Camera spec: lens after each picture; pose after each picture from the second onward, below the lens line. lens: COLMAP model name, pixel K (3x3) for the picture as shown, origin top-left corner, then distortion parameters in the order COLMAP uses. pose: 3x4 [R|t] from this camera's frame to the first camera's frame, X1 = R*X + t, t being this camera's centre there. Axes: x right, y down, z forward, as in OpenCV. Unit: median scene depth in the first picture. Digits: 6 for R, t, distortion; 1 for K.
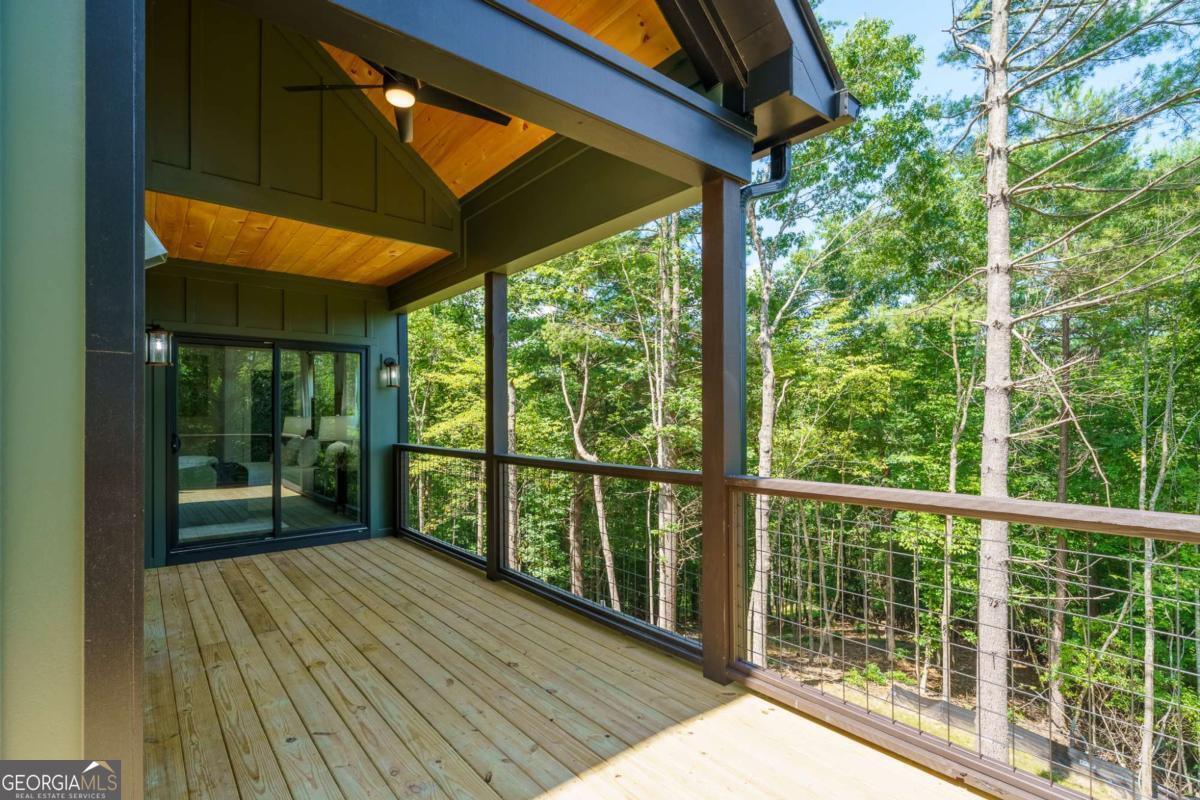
lens RADIAL K [[559.6, 0, 603.9], [0, 559.6, 410.0], [0, 0, 1]] dist [0.007713, -0.000009]
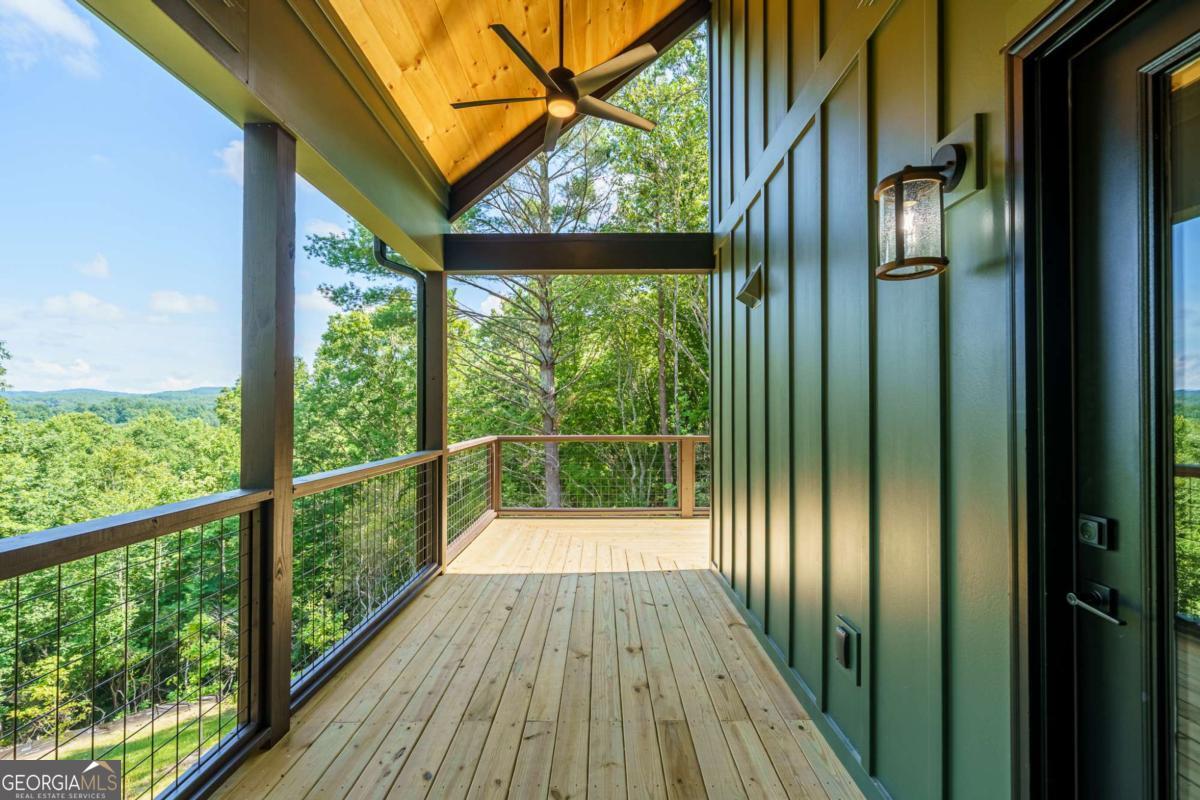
lens RADIAL K [[559.6, 0, 606.5], [0, 559.6, 406.4], [0, 0, 1]] dist [0.007713, -0.000009]
pose [[-0.772413, 0.011001, 0.635025, -1.116757], [-0.002254, 0.999796, -0.020062, 0.027668], [-0.635117, -0.016928, -0.772231, 1.811274]]
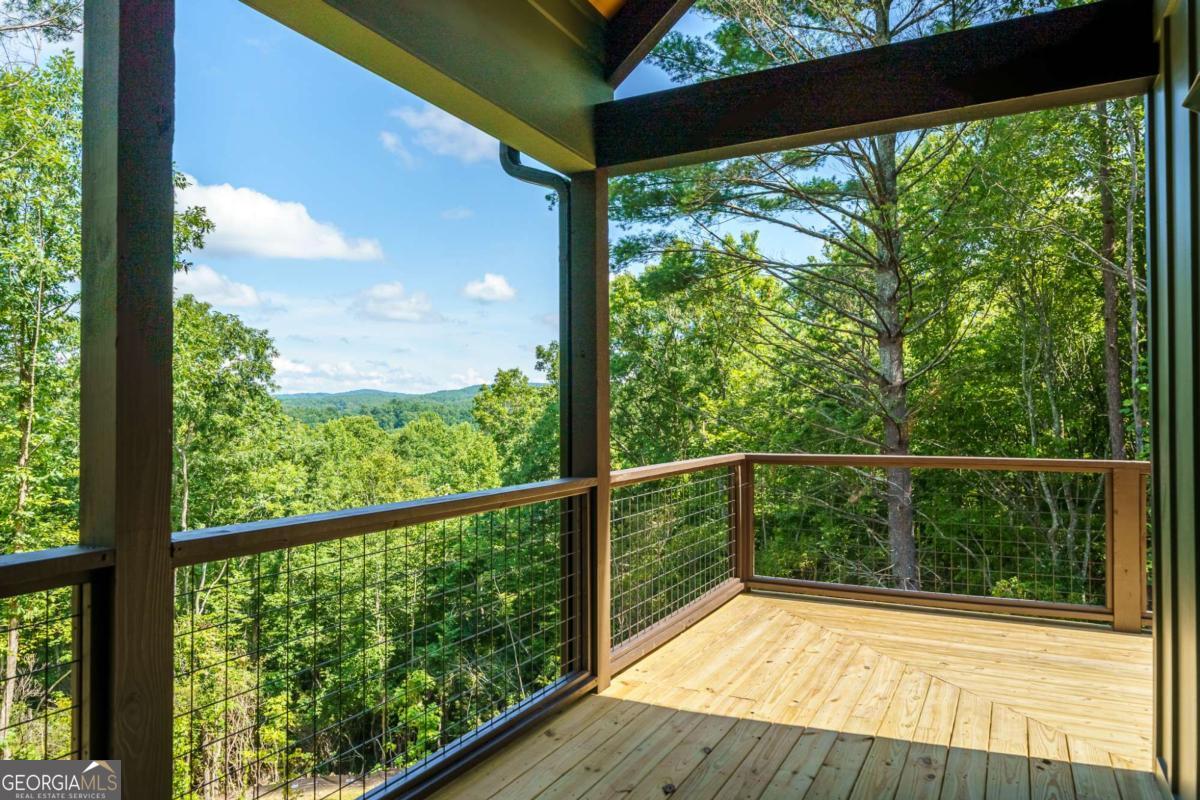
lens RADIAL K [[817.2, 0, 602.7], [0, 817.2, 404.8], [0, 0, 1]] dist [0.007528, -0.009689]
pose [[-0.395138, 0.017072, 0.918463, -0.996282], [-0.004222, 0.999783, -0.020400, 0.027942], [-0.918612, -0.011939, -0.394980, 1.430180]]
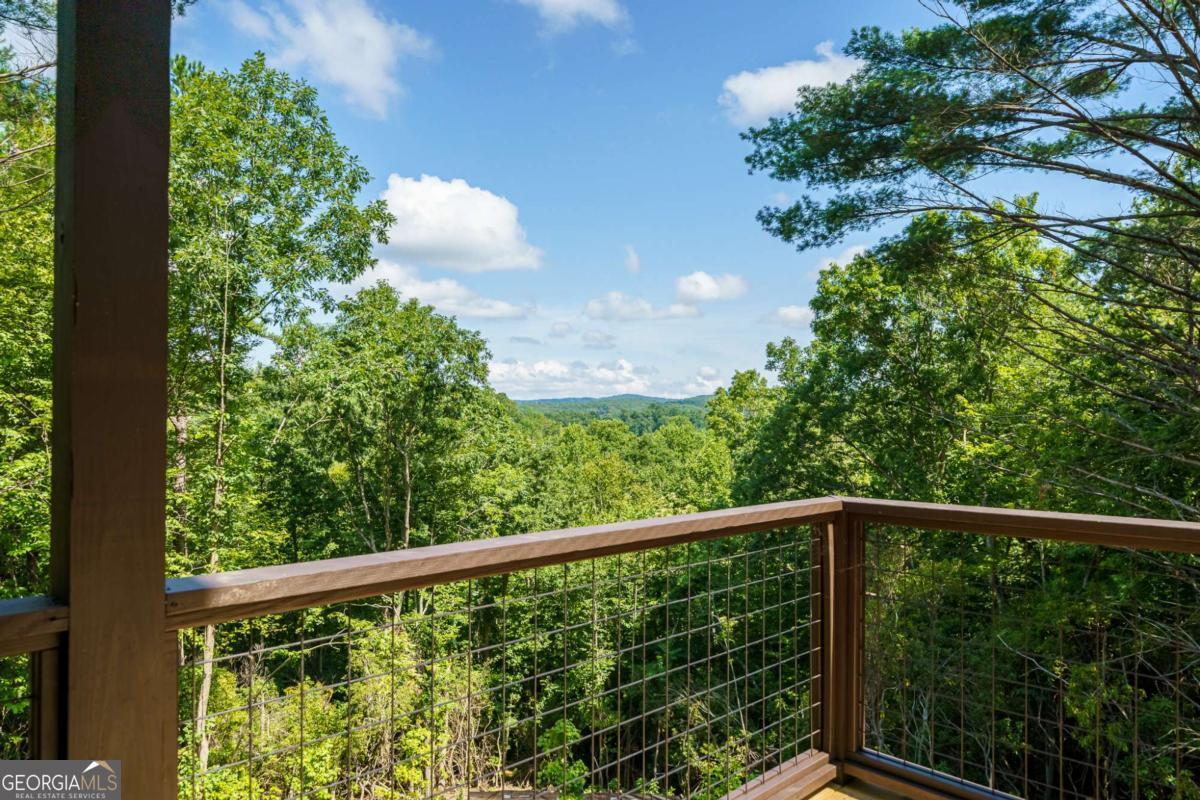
lens RADIAL K [[817.2, 0, 613.8], [0, 817.2, 416.0], [0, 0, 1]] dist [0.007528, -0.009689]
pose [[-0.093221, 0.008633, 0.995608, -0.268310], [-0.014898, 0.999838, -0.010064, 0.020374], [-0.995534, -0.015771, -0.093077, 0.710038]]
